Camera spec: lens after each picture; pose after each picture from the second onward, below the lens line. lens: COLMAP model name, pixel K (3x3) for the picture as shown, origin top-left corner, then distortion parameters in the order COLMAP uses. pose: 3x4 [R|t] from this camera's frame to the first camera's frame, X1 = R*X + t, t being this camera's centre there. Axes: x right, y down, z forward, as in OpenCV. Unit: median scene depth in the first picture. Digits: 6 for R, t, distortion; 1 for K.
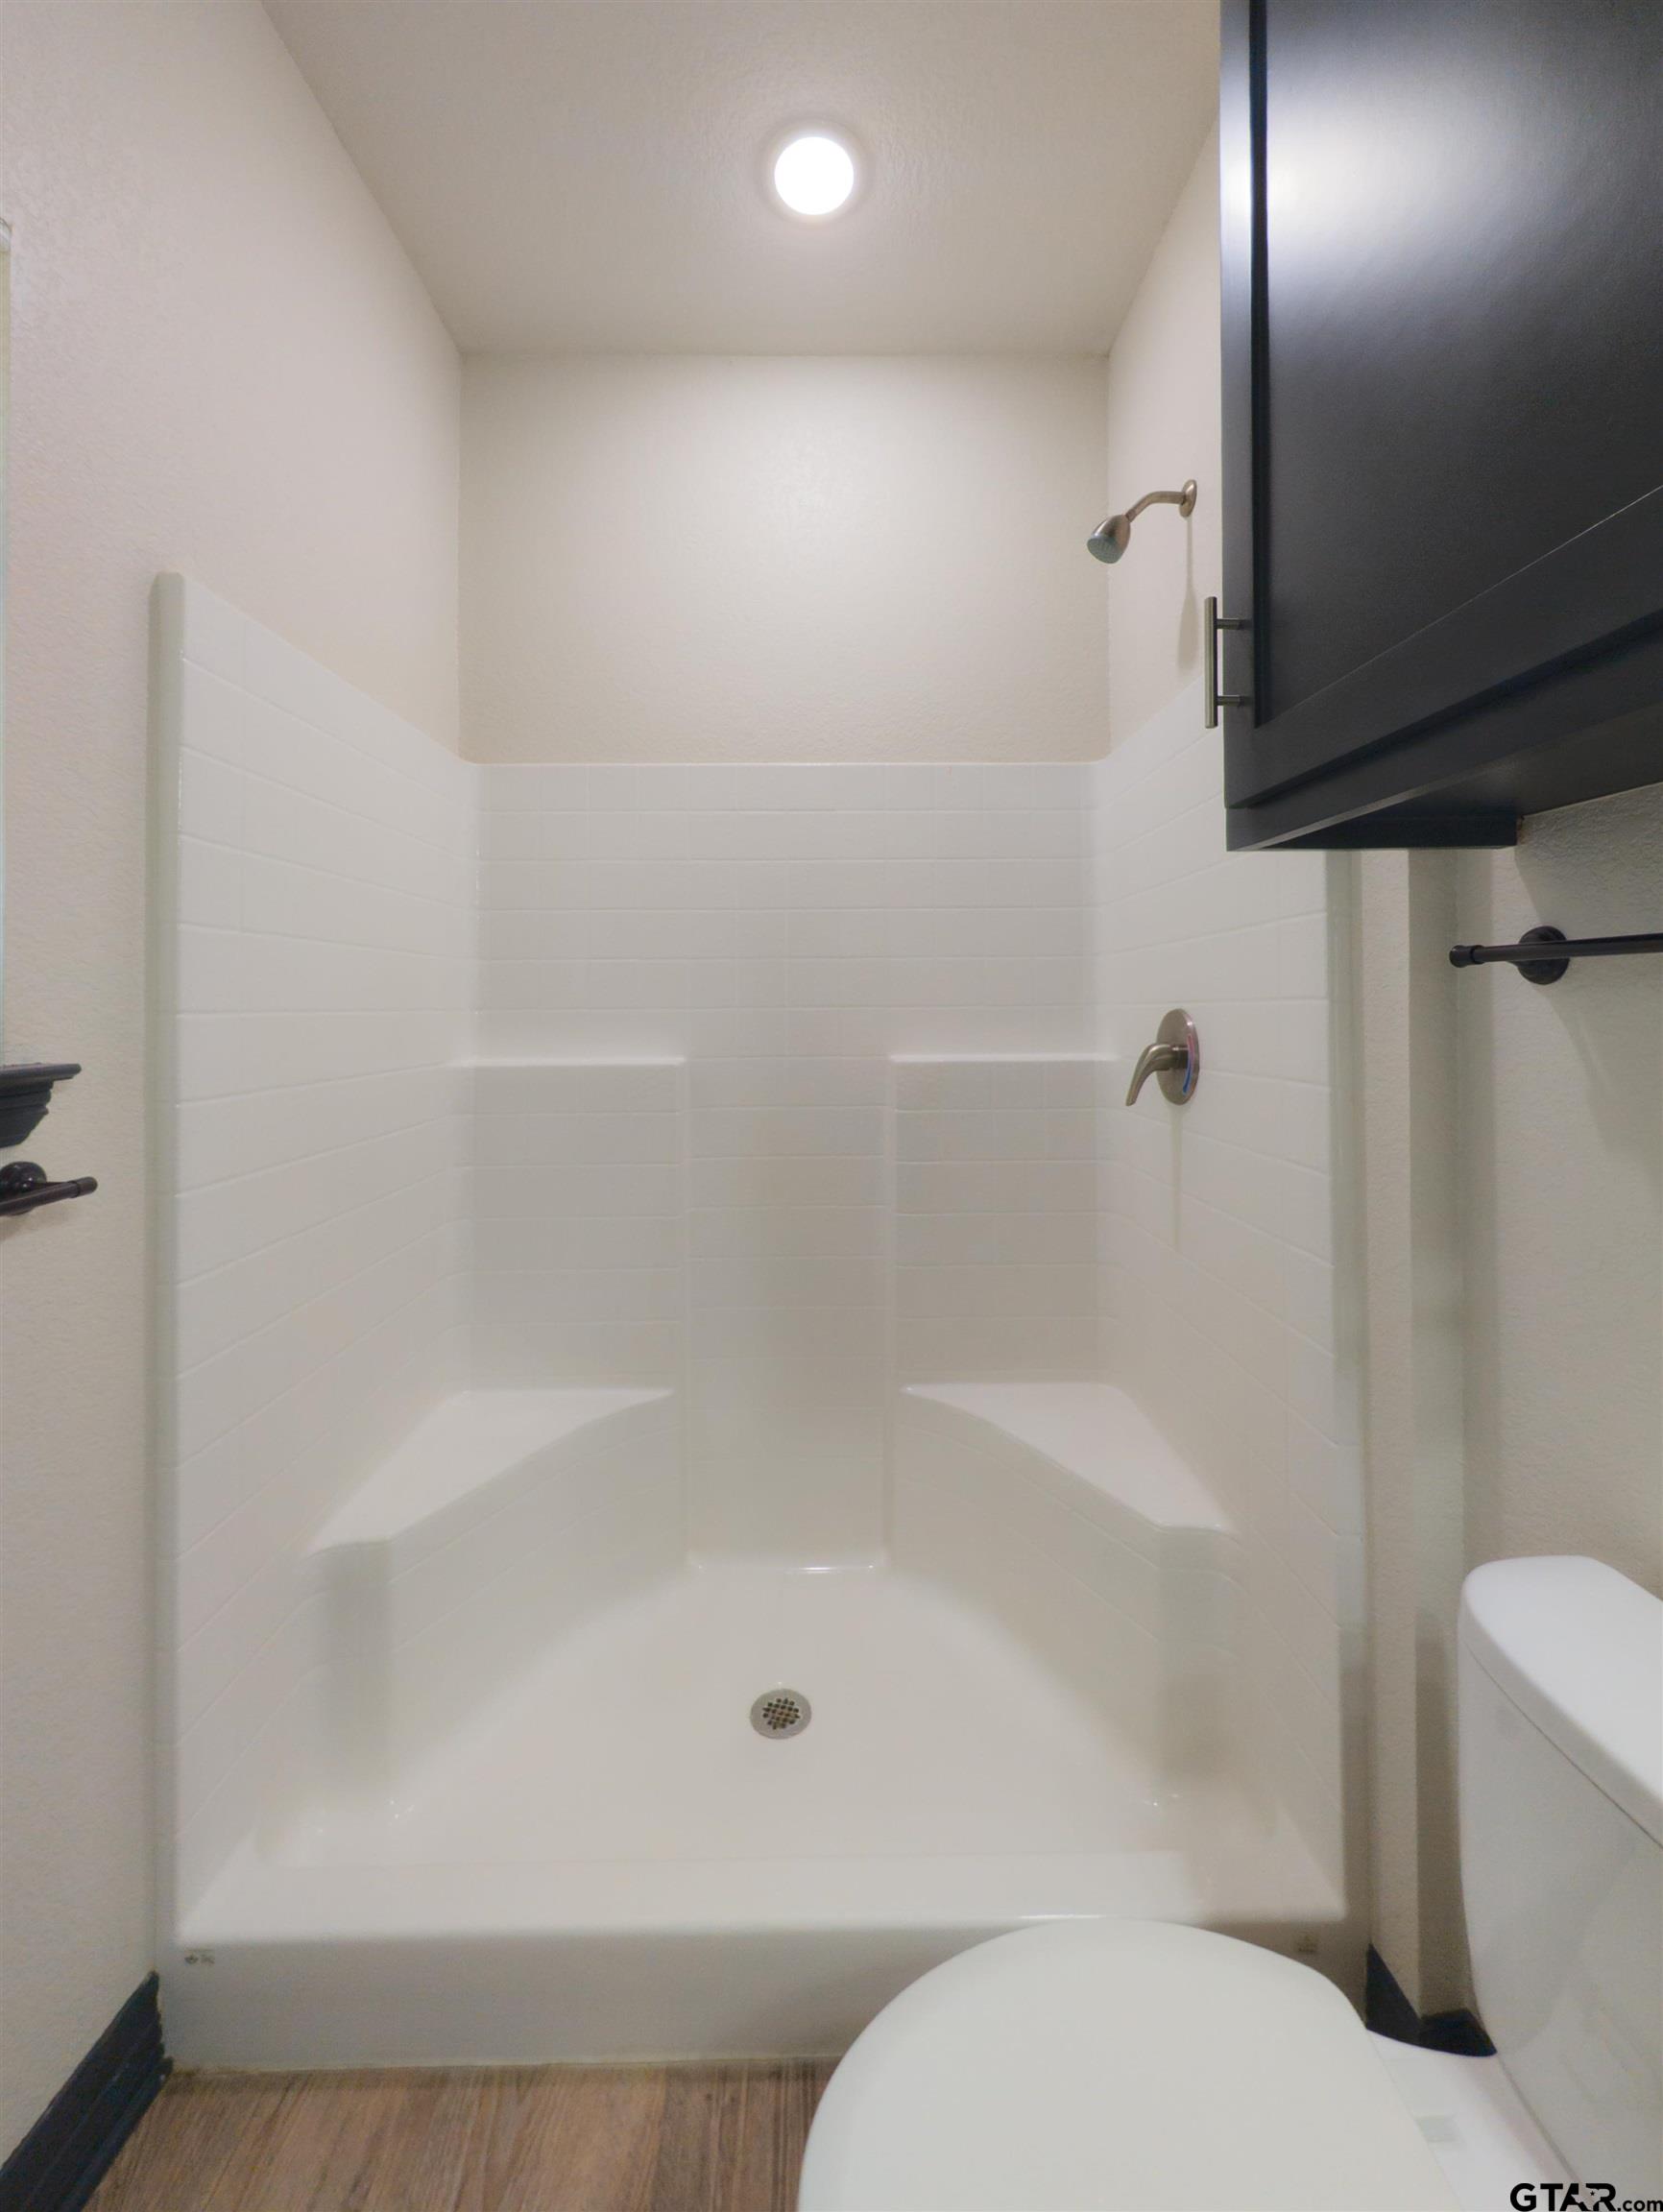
lens RADIAL K [[881.4, 0, 826.7], [0, 881.4, 991.2], [0, 0, 1]] dist [-0.000054, 0.000136]
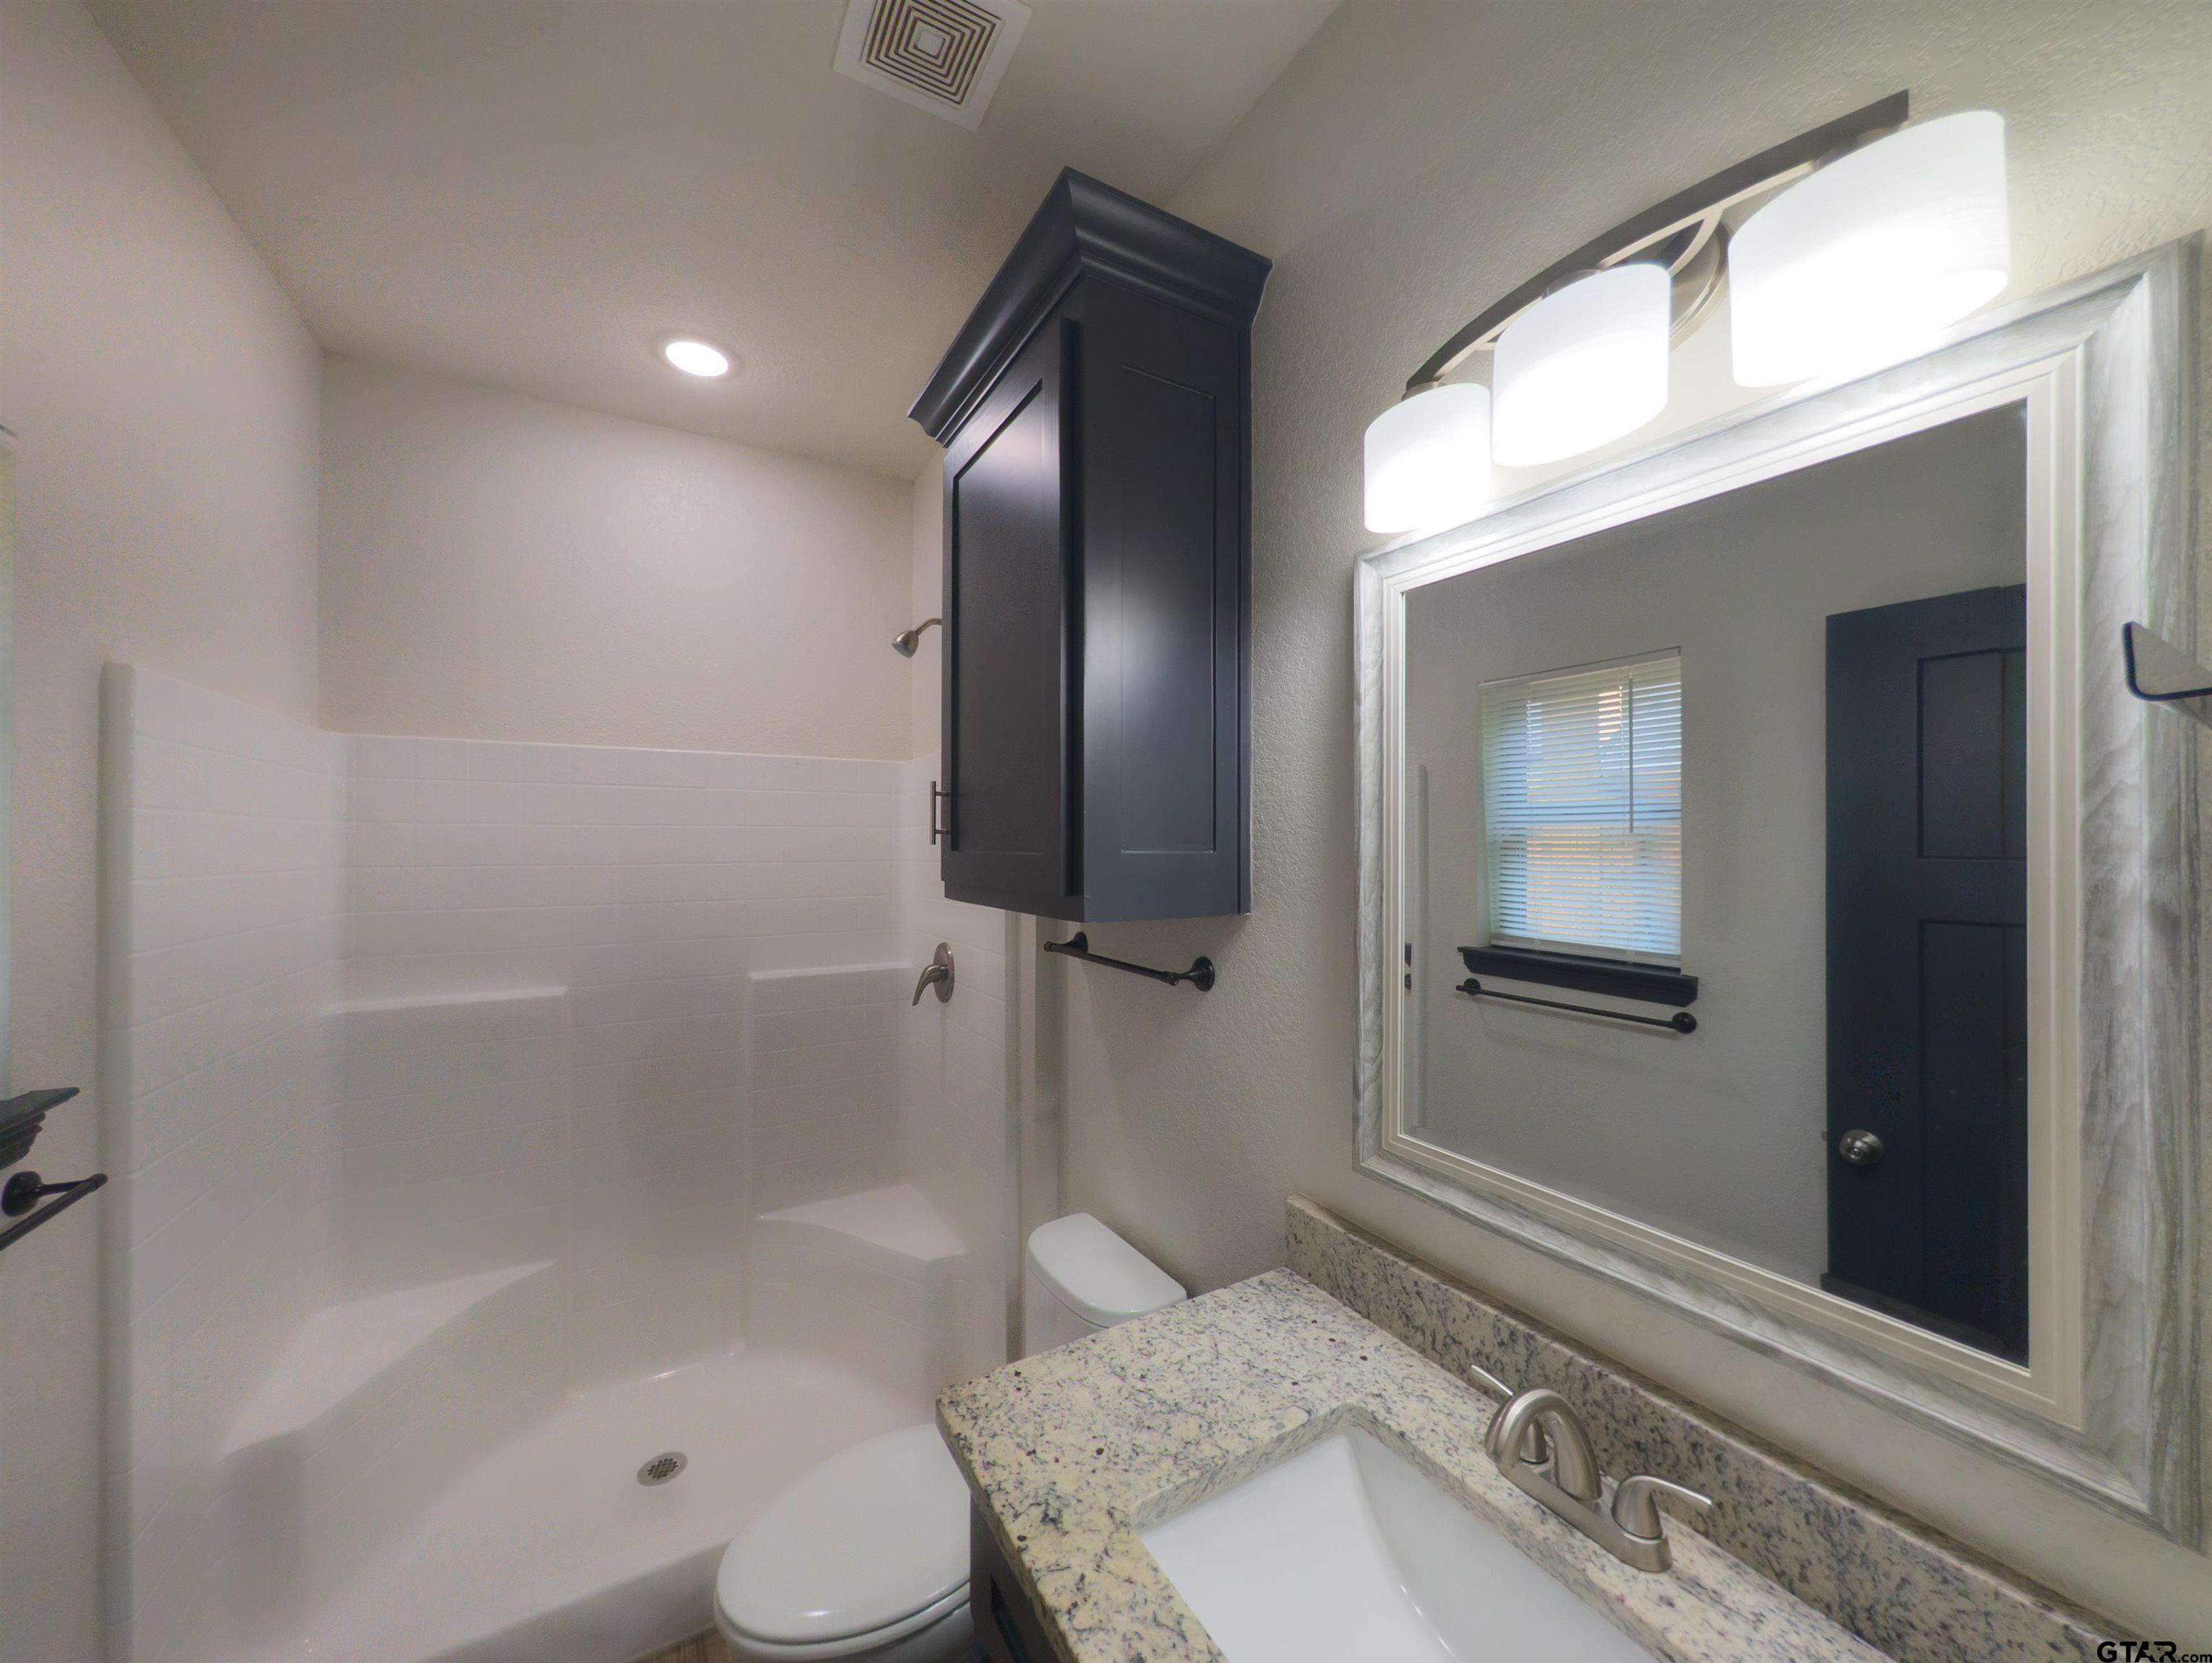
lens RADIAL K [[833.0, 0, 1114.7], [0, 833.0, 829.3], [0, 0, 1]] dist [-0.000950, -0.000187]
pose [[0.875675, 0.006701, 0.482855, -0.067544], [-0.005459, 0.999977, -0.003978, -0.181205], [-0.482870, 0.000847, 0.875691, -0.482462]]
